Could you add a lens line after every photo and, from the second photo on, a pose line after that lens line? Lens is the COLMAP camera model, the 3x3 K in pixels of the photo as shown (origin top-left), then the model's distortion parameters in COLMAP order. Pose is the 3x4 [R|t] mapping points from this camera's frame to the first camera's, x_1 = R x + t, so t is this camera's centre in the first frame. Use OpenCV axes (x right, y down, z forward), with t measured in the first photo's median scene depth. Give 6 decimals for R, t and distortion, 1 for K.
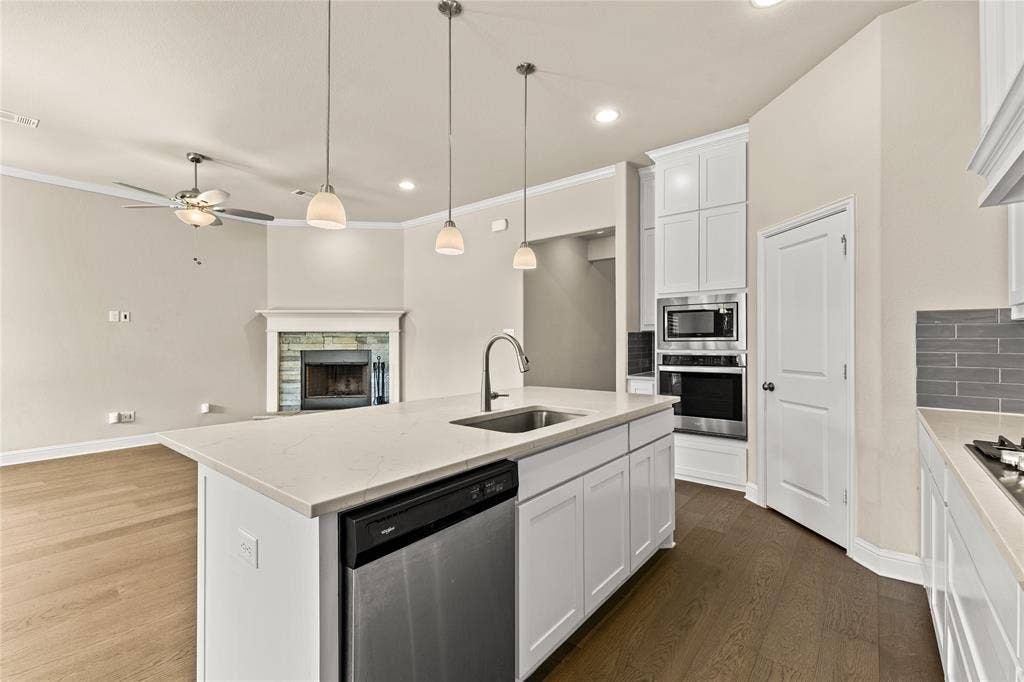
lens RADIAL K [[442.5, 0, 514.2], [0, 442.5, 340.1], [0, 0, 1]] dist [0.011947, -0.000382]
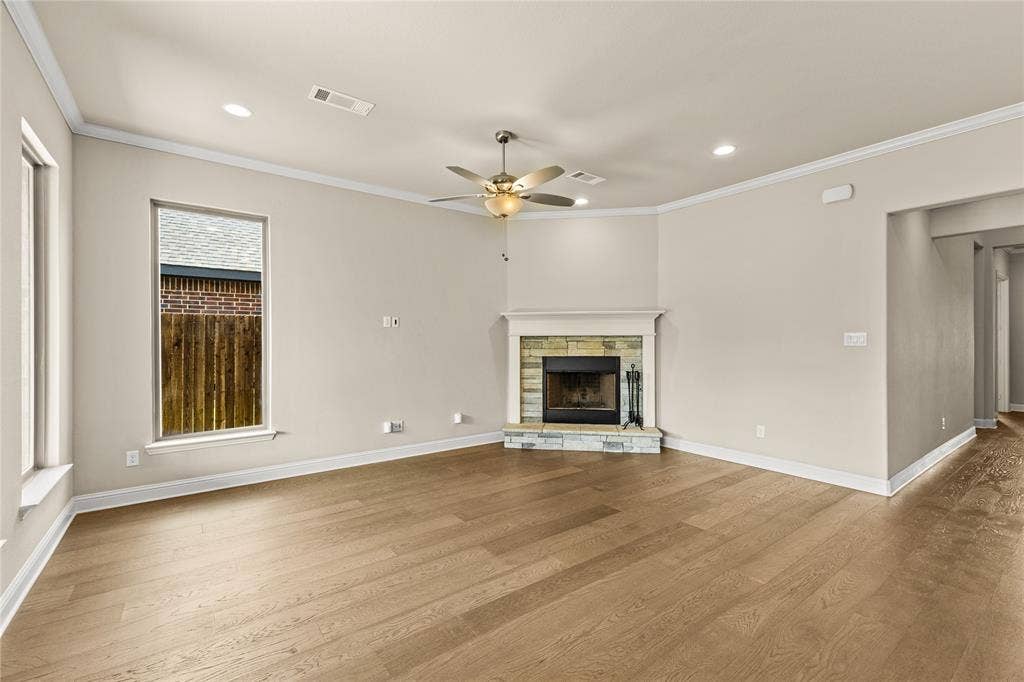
lens RADIAL K [[442.5, 0, 514.2], [0, 442.5, 340.1], [0, 0, 1]] dist [0.011947, -0.000382]
pose [[0.968909, -0.000613, -0.247415, -0.319936], [0.001486, 0.999993, 0.003340, -0.013307], [0.247412, -0.003604, 0.968904, 0.115916]]
